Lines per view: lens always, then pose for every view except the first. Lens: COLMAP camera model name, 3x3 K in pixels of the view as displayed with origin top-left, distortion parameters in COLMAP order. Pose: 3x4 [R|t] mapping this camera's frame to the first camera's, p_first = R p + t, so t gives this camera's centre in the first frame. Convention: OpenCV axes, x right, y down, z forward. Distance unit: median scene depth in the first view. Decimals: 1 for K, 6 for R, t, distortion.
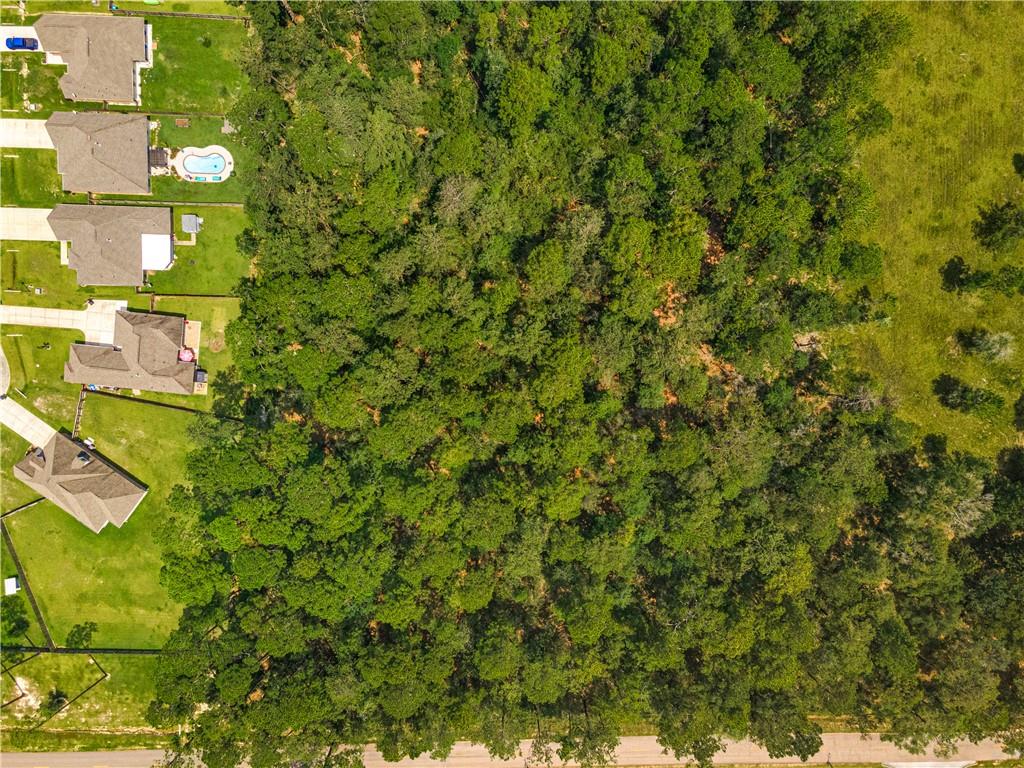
lens RADIAL K [[748.8, 0, 512.0], [0, 748.8, 384.0], [0, 0, 1]] dist [0.002625, 0.065747]
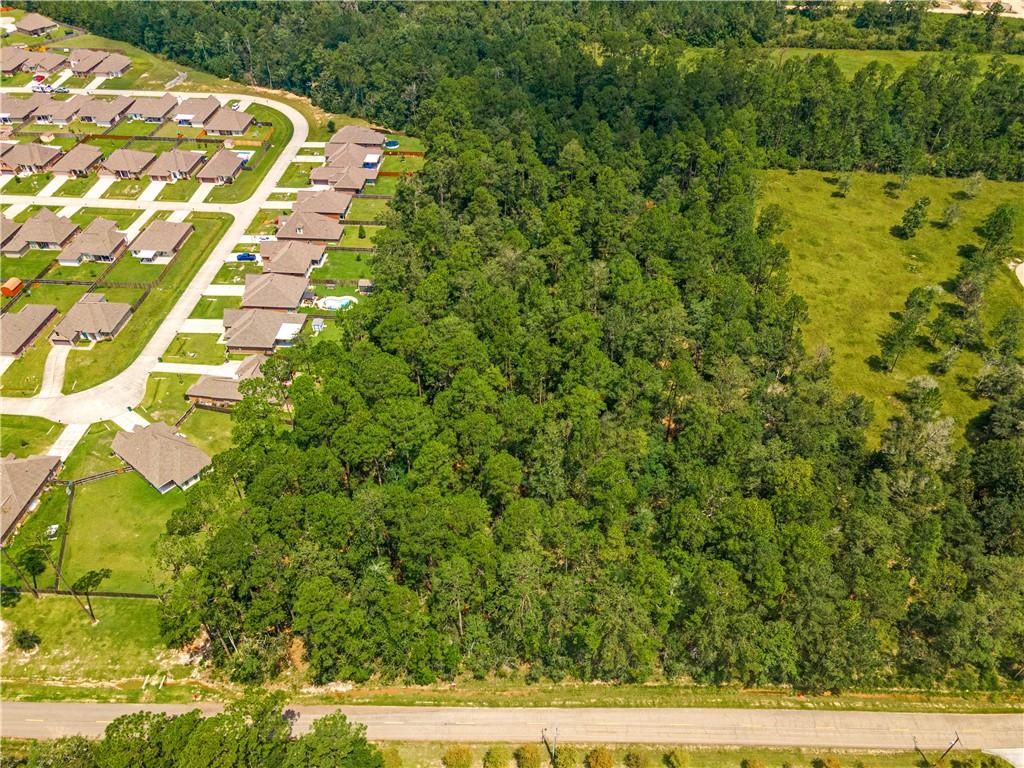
lens RADIAL K [[748.8, 0, 512.0], [0, 748.8, 384.0], [0, 0, 1]] dist [0.002625, 0.065747]
pose [[0.998026, 0.049728, -0.038358, -0.004070], [-0.061206, 0.633314, -0.771471, 0.887140], [-0.014071, 0.772296, 0.635107, 0.180979]]
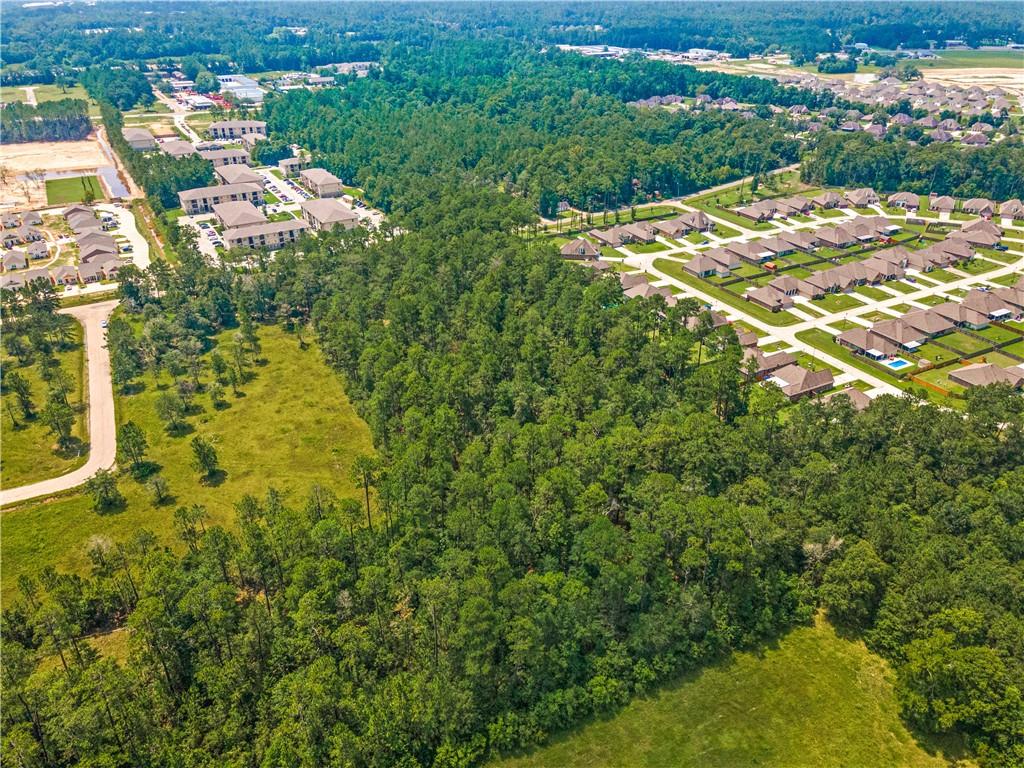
lens RADIAL K [[748.8, 0, 512.0], [0, 748.8, 384.0], [0, 0, 1]] dist [0.002625, 0.065747]
pose [[-0.885493, 0.243295, -0.395865, 0.779252], [-0.464598, -0.450663, 0.762267, -1.940181], [0.007055, 0.858901, 0.512093, 0.049554]]
